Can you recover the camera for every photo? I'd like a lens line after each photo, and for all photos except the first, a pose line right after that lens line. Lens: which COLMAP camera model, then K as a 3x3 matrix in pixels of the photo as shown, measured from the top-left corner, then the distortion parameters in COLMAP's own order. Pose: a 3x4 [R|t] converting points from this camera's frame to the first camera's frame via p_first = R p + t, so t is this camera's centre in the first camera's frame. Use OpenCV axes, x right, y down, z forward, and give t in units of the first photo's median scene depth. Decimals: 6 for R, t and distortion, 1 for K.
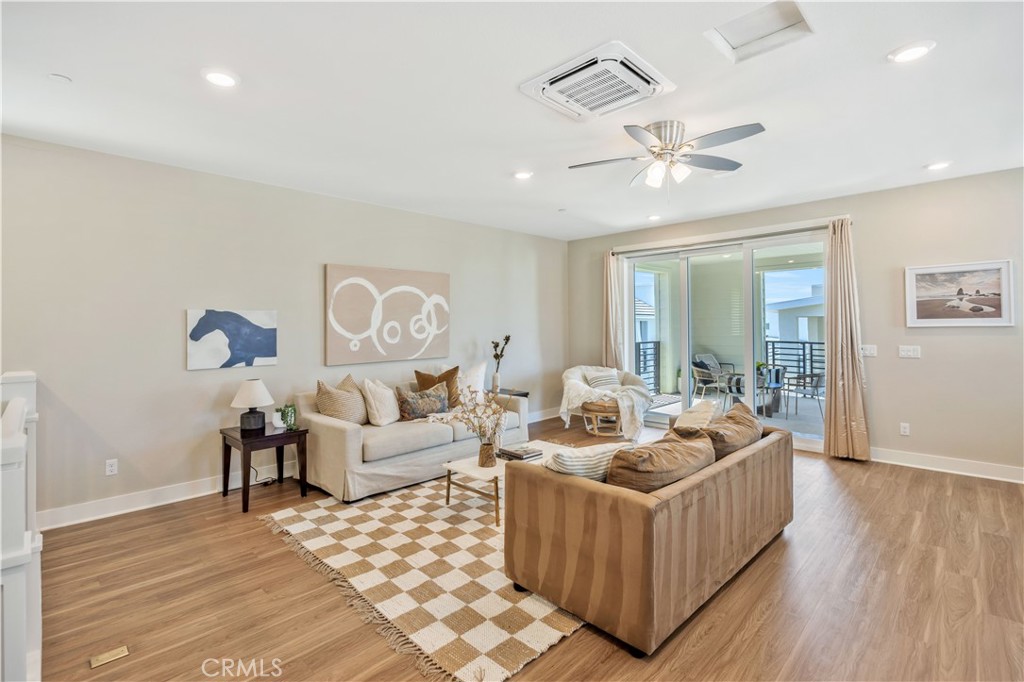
lens RADIAL K [[480.2, 0, 509.4], [0, 480.2, 315.7], [0, 0, 1]] dist [0.002366, 0.000257]
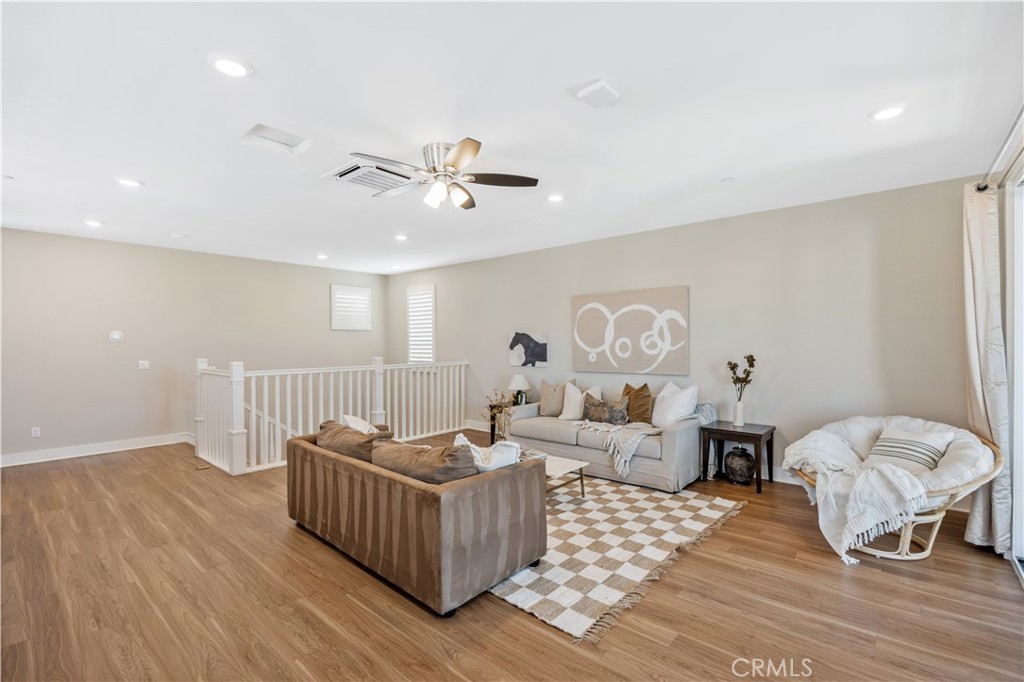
lens RADIAL K [[450.5, 0, 512.2], [0, 450.5, 341.2], [0, 0, 1]] dist [-0.021953, -0.000080]
pose [[0.068261, 0.000533, -0.997667, 0.817148], [0.020513, 0.999788, 0.001937, 0.012769], [0.997457, -0.020597, 0.068235, 0.689887]]
